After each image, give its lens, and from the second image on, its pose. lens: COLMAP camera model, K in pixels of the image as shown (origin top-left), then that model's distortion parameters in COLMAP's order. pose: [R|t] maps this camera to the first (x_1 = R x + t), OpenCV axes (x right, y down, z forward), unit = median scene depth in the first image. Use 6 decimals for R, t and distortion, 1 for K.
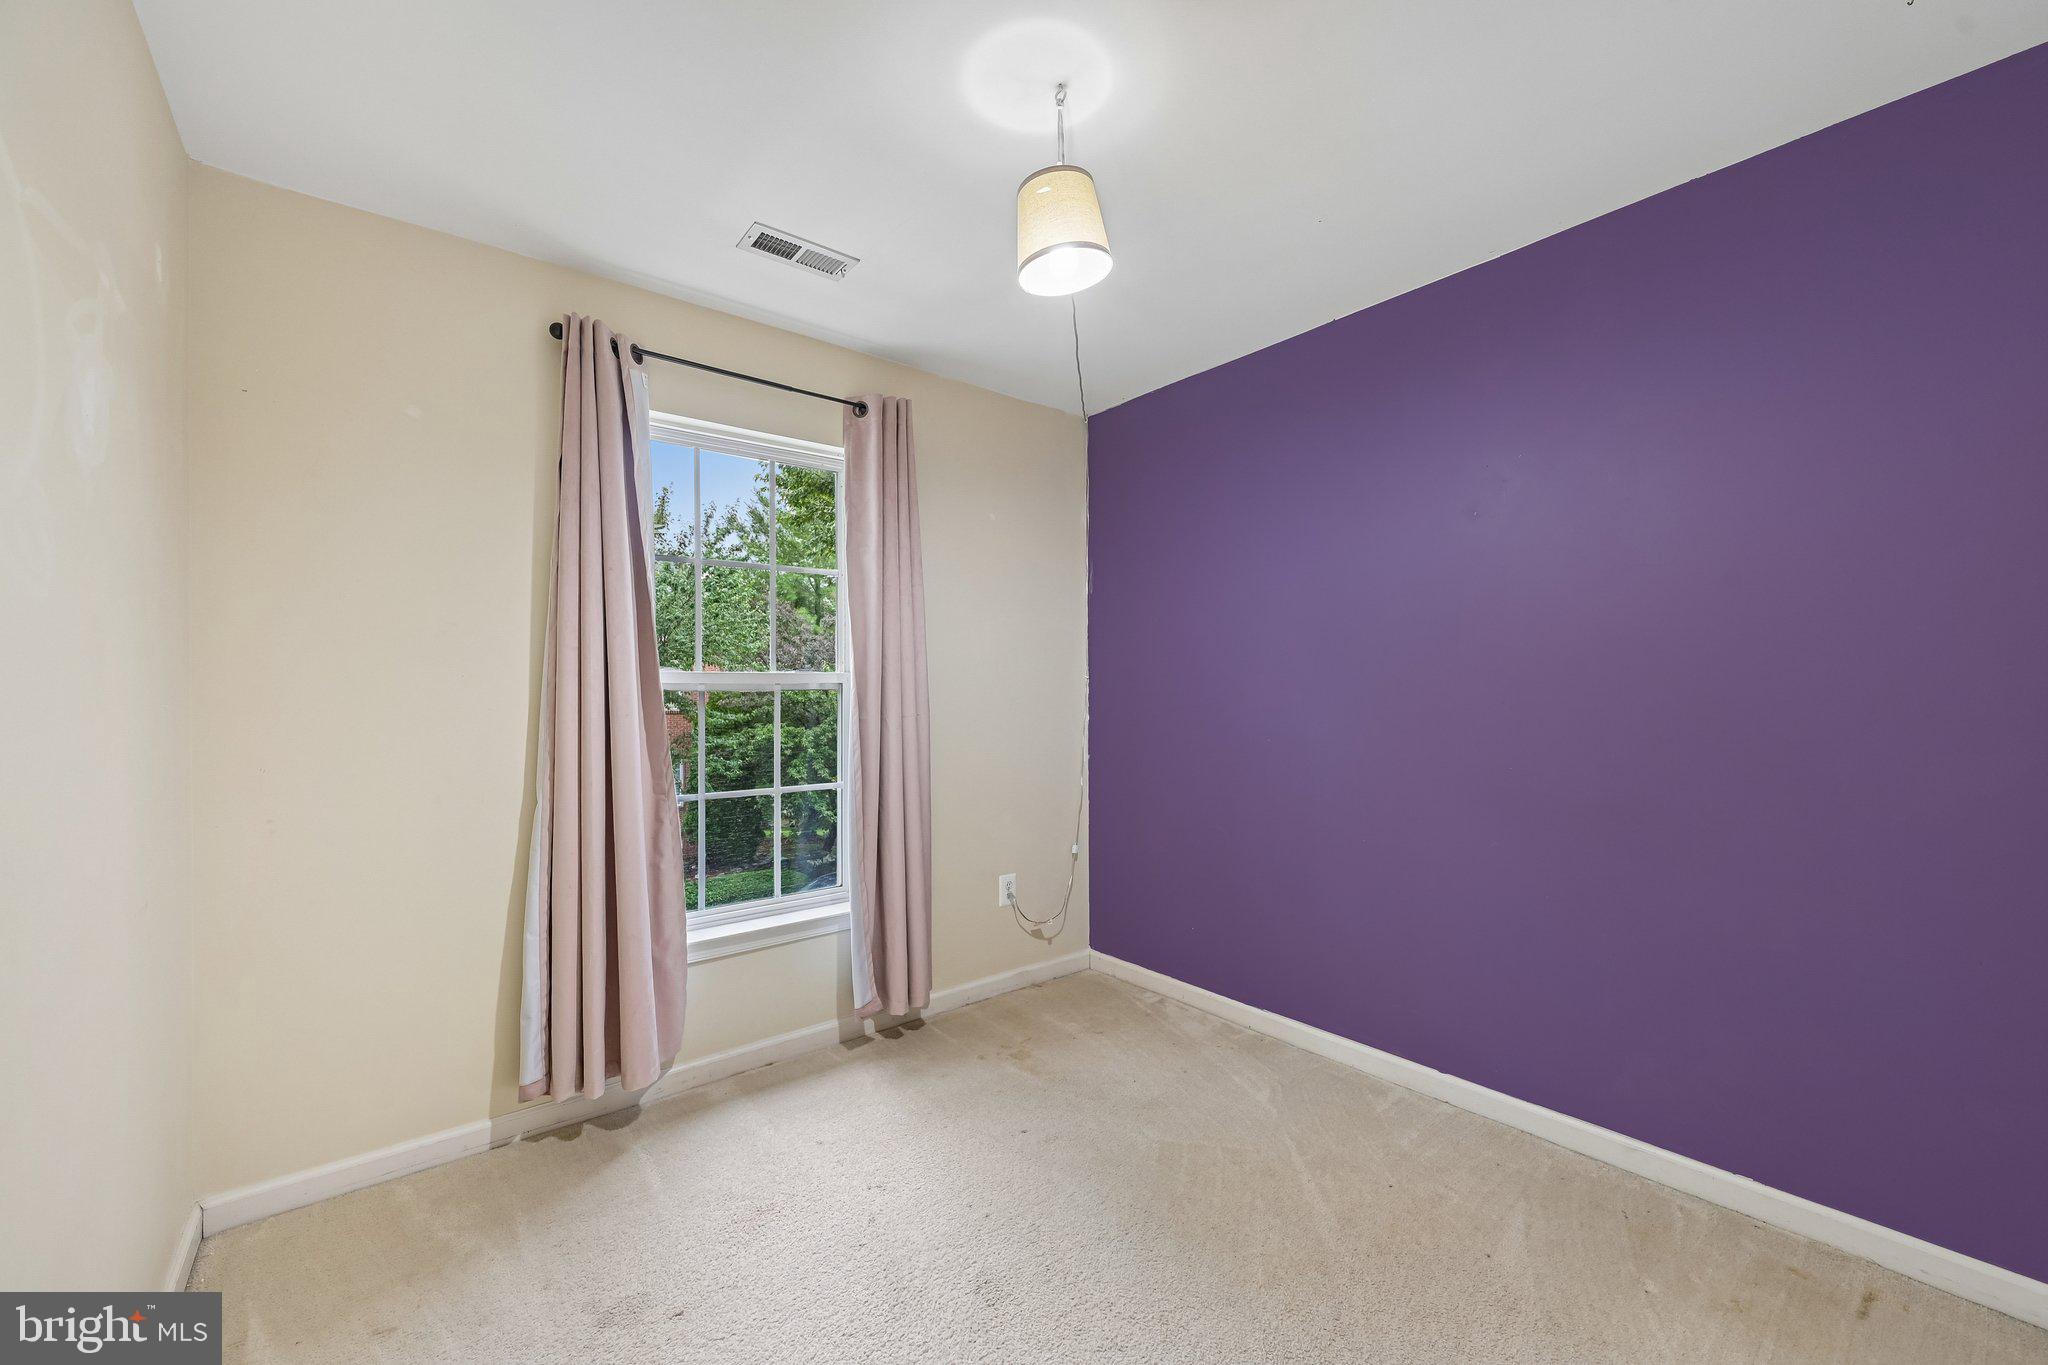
lens RADIAL K [[805.6, 0, 1035.7], [0, 805.6, 683.2], [0, 0, 1]] dist [0.000526, 0.000141]
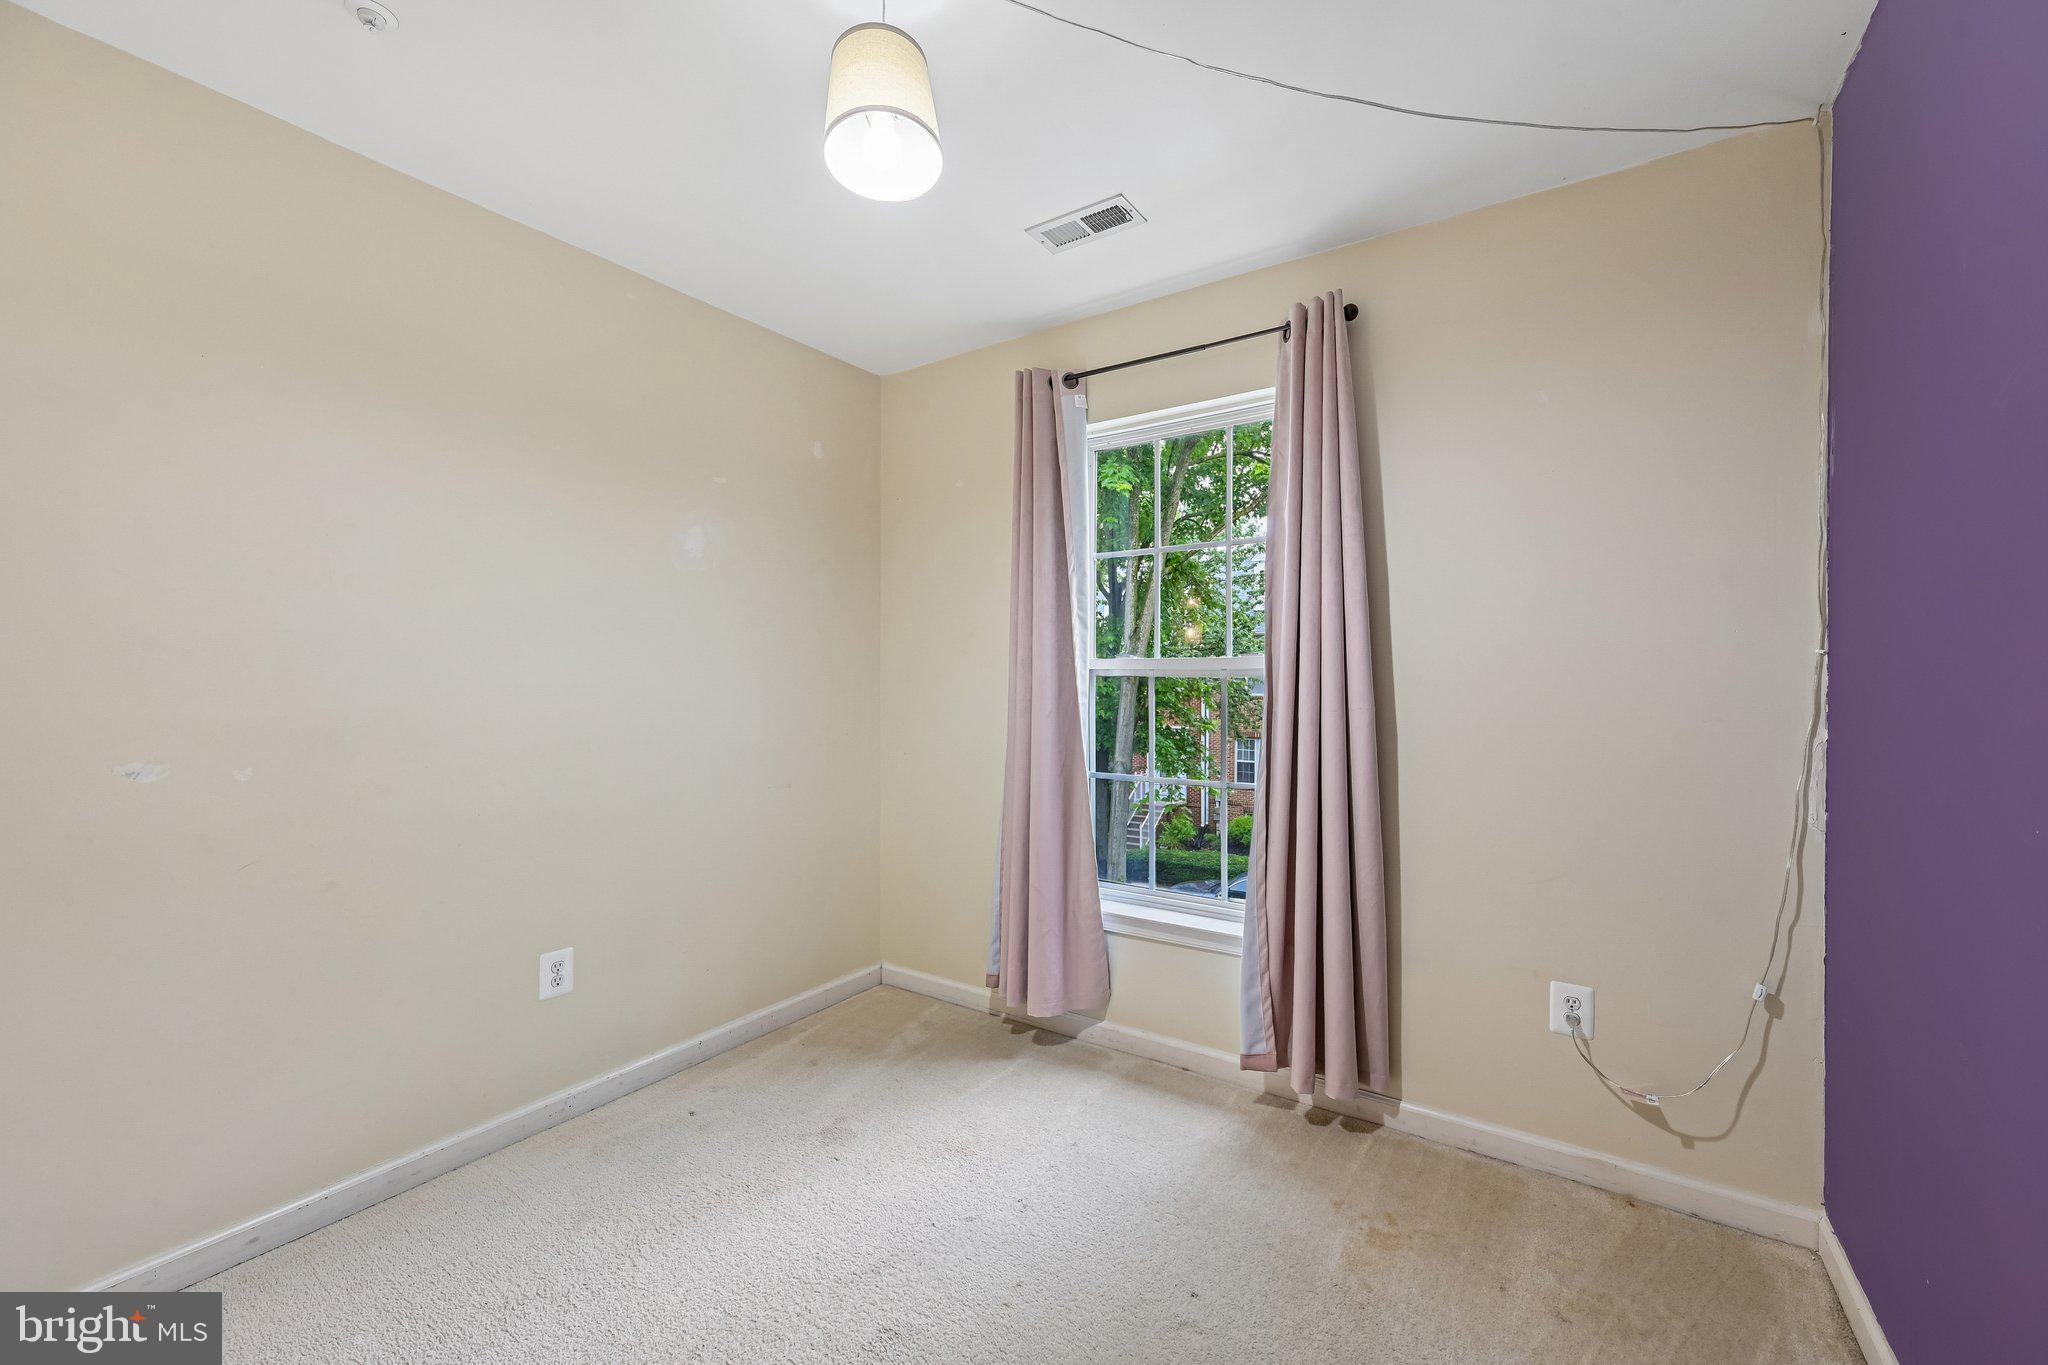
lens RADIAL K [[805.6, 0, 1035.7], [0, 805.6, 683.2], [0, 0, 1]] dist [0.000526, 0.000141]
pose [[0.298981, 0.008551, -0.954221, 0.505558], [0.004746, 0.999934, 0.010448, 0.005679], [0.954247, -0.007653, 0.298921, 0.533190]]
